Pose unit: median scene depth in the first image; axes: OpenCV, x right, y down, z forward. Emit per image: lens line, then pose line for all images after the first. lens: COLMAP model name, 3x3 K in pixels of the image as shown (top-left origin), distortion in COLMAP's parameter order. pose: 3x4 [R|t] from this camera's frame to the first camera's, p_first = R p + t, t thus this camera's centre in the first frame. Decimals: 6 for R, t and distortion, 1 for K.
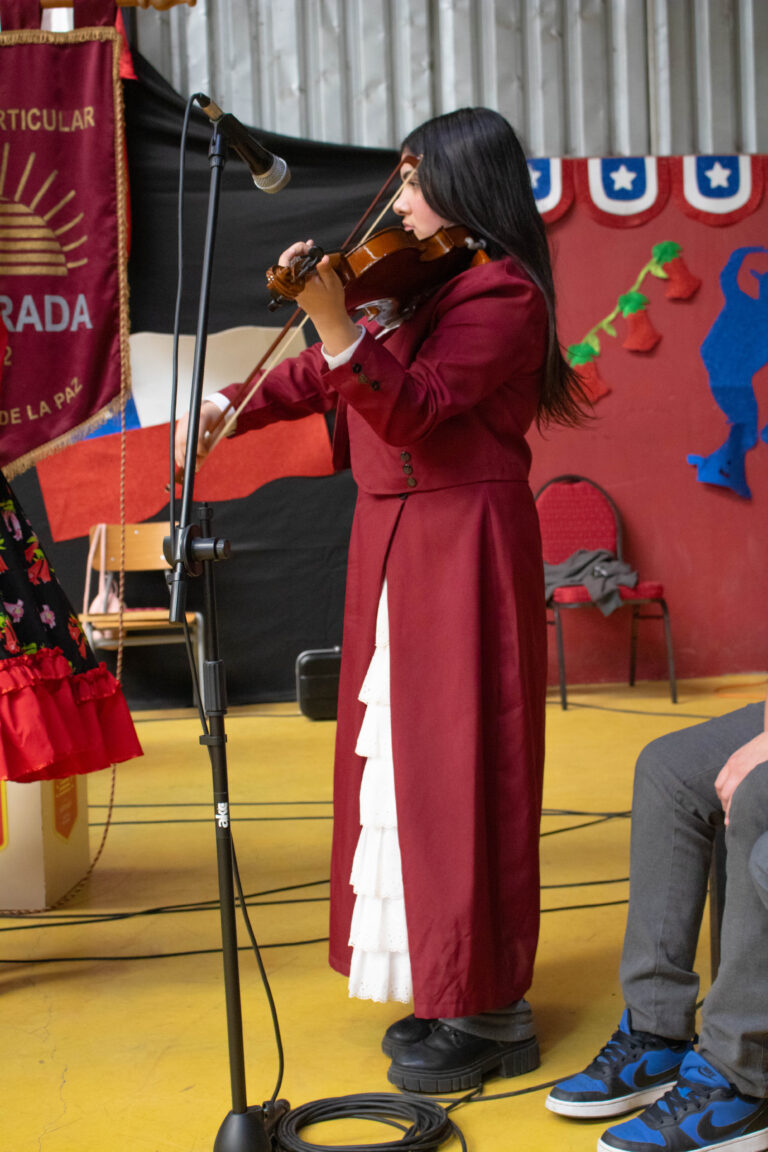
lens RADIAL K [[1763.7, 0, 390.0], [0, 1763.7, 580.7], [0, 0, 1]] dist [-0.048709, 0.000000]
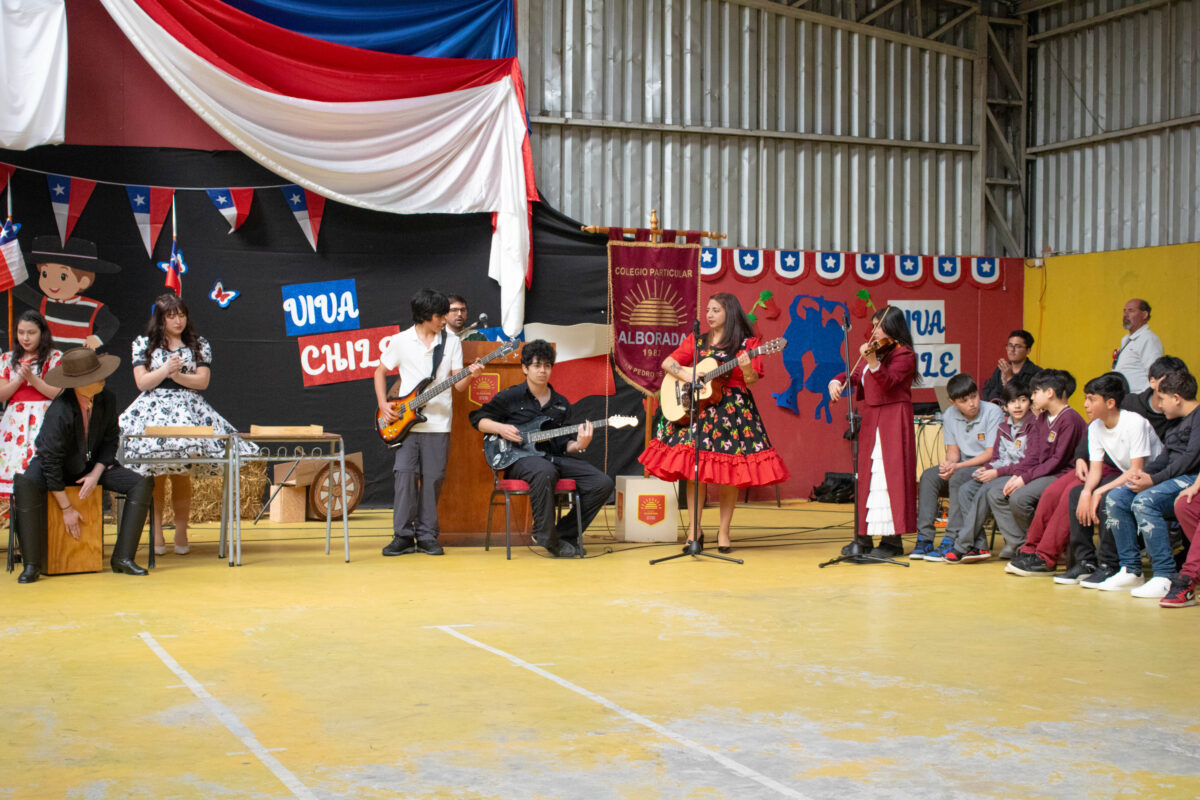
lens RADIAL K [[1775.8, 0, 597.6], [0, 1775.8, 420.3], [0, 0, 1]] dist [-0.049882, 0.000000]
pose [[0.961902, 0.040508, 0.270378, -0.600121], [-0.028336, 0.998408, -0.048773, 0.070418], [-0.271924, 0.039253, 0.961518, -0.969934]]
